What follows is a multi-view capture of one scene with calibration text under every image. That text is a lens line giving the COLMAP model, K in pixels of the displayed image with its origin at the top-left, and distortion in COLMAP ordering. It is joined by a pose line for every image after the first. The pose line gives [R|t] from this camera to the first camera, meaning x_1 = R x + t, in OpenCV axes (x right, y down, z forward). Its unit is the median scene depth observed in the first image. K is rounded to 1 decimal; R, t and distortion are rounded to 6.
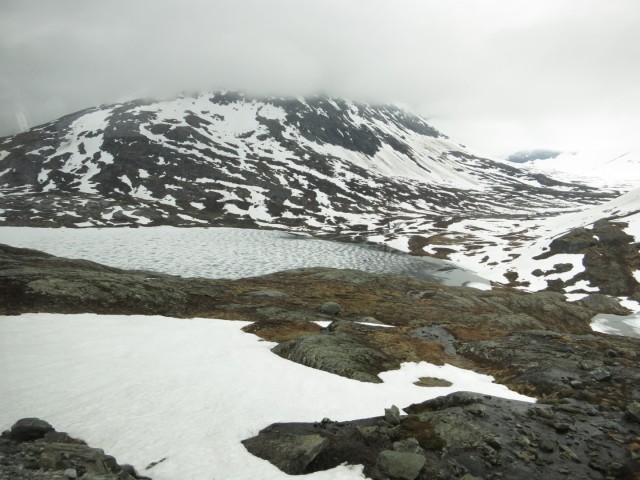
lens RADIAL K [[495.0, 0, 319.8], [0, 495.0, 237.2], [0, 0, 1]] dist [-0.013284, -0.029463]
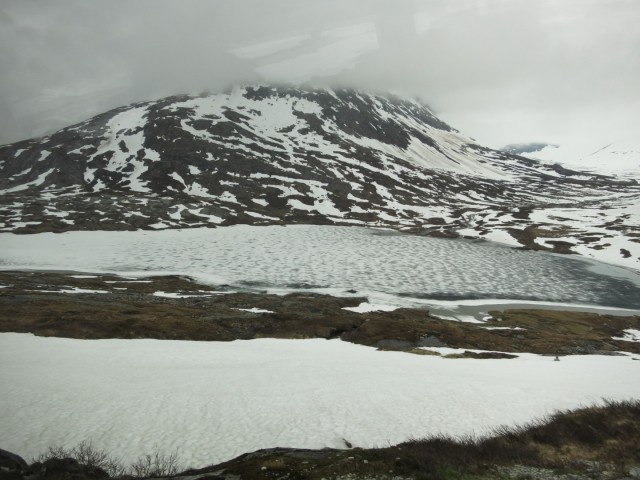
lens RADIAL K [[452.9, 0, 317.3], [0, 452.9, 240.7], [0, 0, 1]] dist [-0.049816, -0.005836]
pose [[0.999214, -0.027763, 0.028313, -0.127021], [0.027040, 0.999306, 0.025601, -0.007008], [-0.029004, -0.024816, 0.999271, 0.101192]]
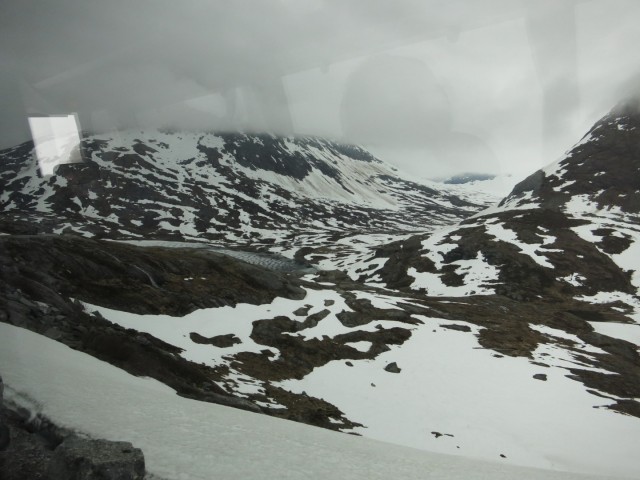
lens RADIAL K [[495.0, 0, 321.6], [0, 495.0, 240.2], [0, 0, 1]] dist [-0.013284, -0.029463]
pose [[0.998040, 0.001057, 0.062567, 0.098812], [0.000658, 0.999625, -0.027386, 0.009340], [-0.062573, 0.027374, 0.997665, -0.176419]]
